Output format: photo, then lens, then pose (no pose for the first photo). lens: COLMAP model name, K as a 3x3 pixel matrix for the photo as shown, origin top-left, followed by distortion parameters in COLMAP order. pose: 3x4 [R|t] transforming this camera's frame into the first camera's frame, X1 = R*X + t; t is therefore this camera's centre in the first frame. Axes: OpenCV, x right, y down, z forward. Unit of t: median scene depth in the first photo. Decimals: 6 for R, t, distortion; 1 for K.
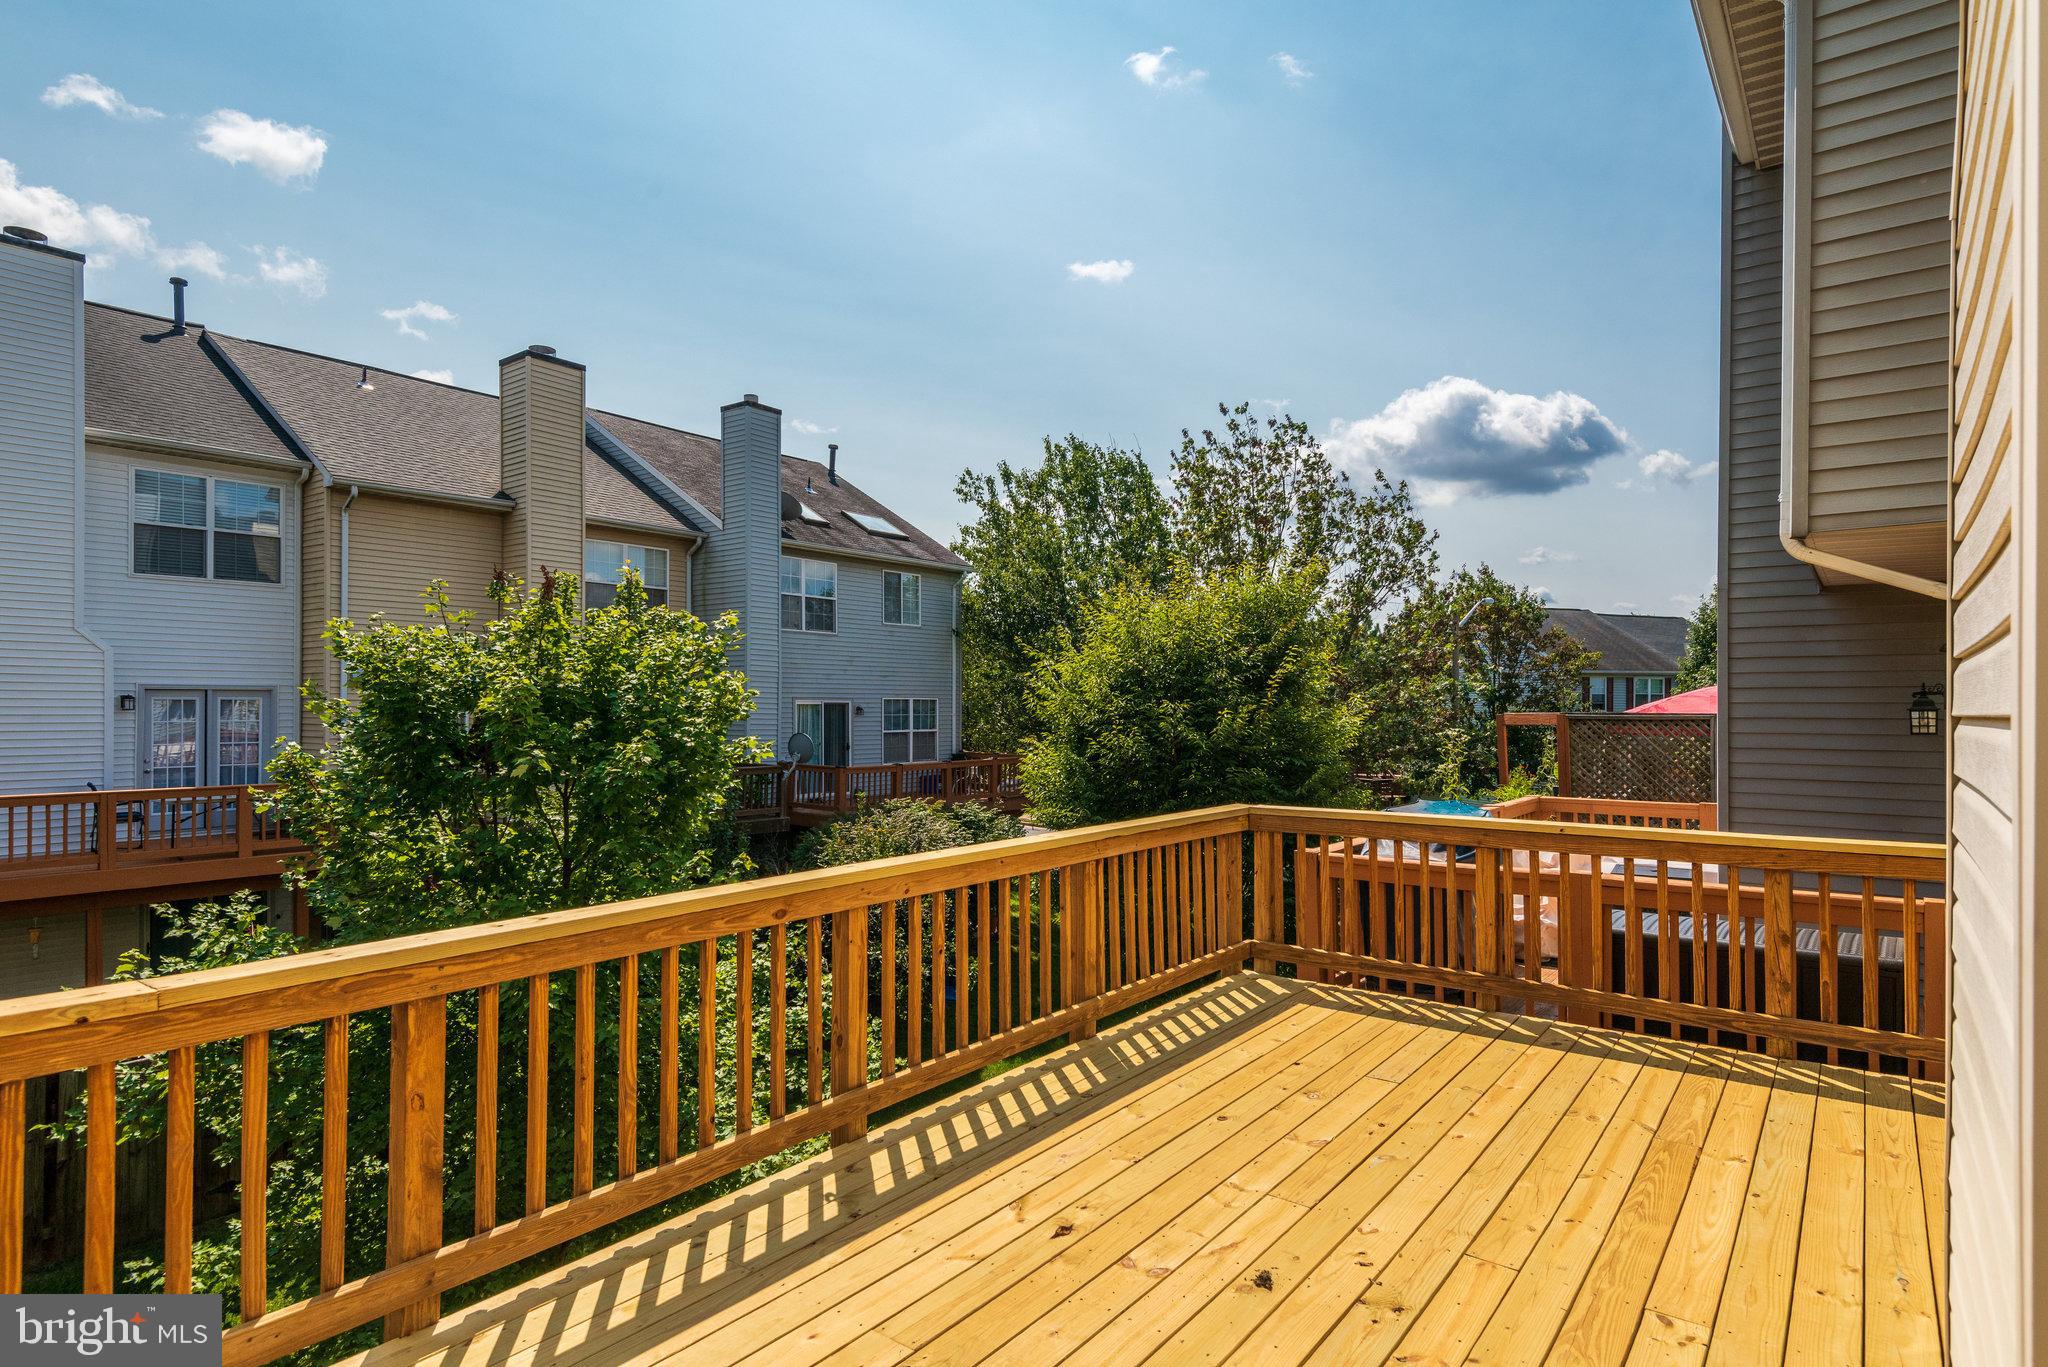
lens RADIAL K [[1109.8, 0, 1031.3], [0, 1109.8, 697.0], [0, 0, 1]] dist [-0.000176, -0.000979]
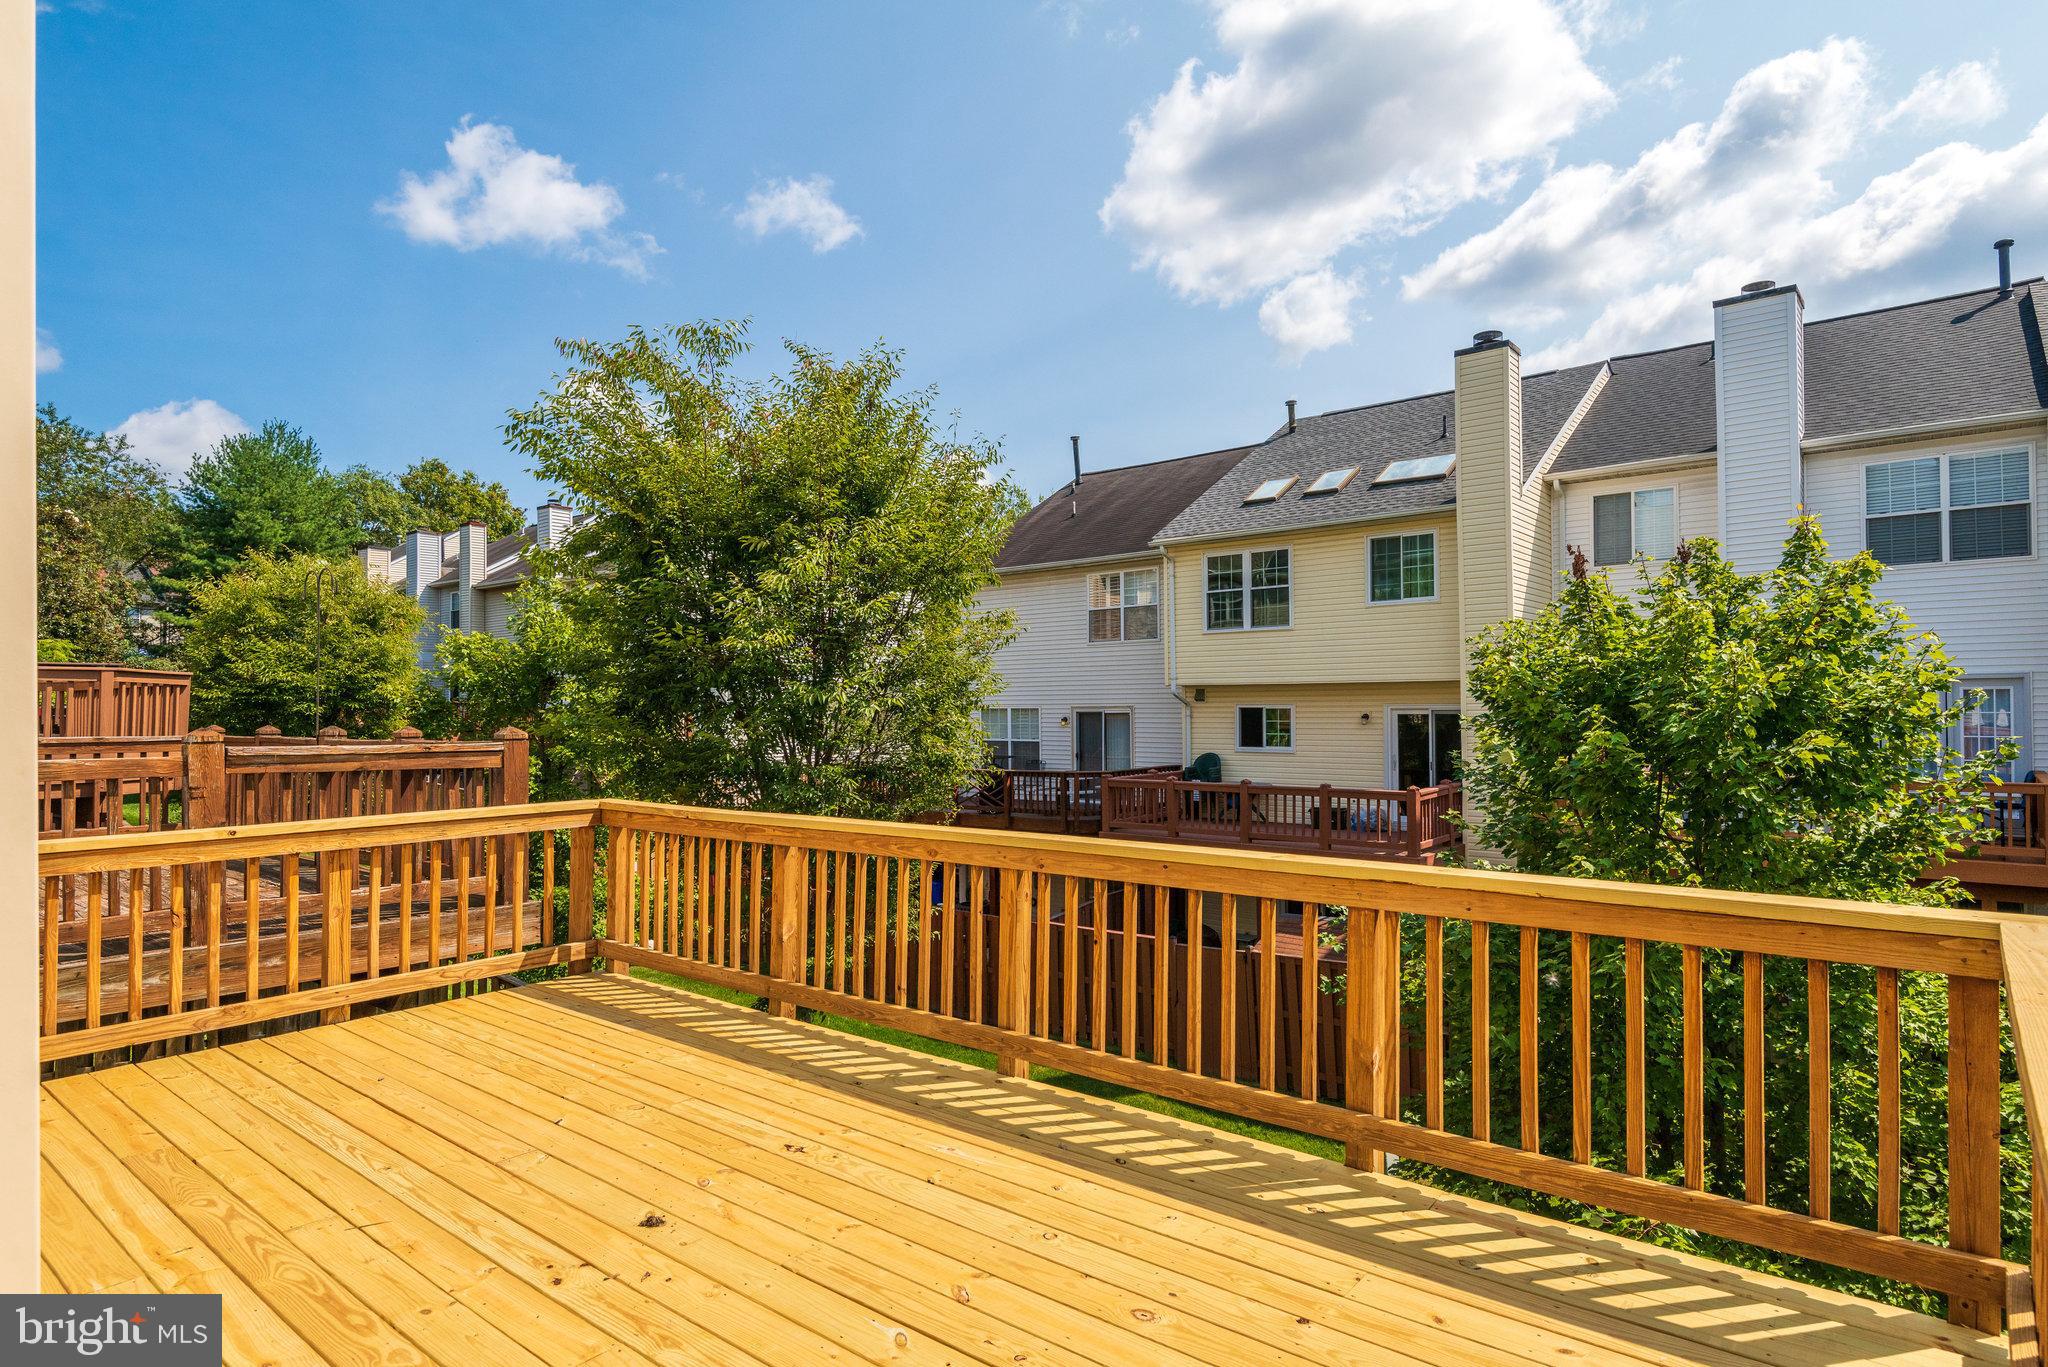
lens RADIAL K [[1109.8, 0, 1029.8], [0, 1109.8, 684.5], [0, 0, 1]] dist [-0.000176, -0.000979]
pose [[-0.034151, -0.017573, -0.999262, 0.761238], [0.010560, 0.999783, -0.017943, 0.020418], [0.999361, -0.011165, -0.033958, 0.841669]]
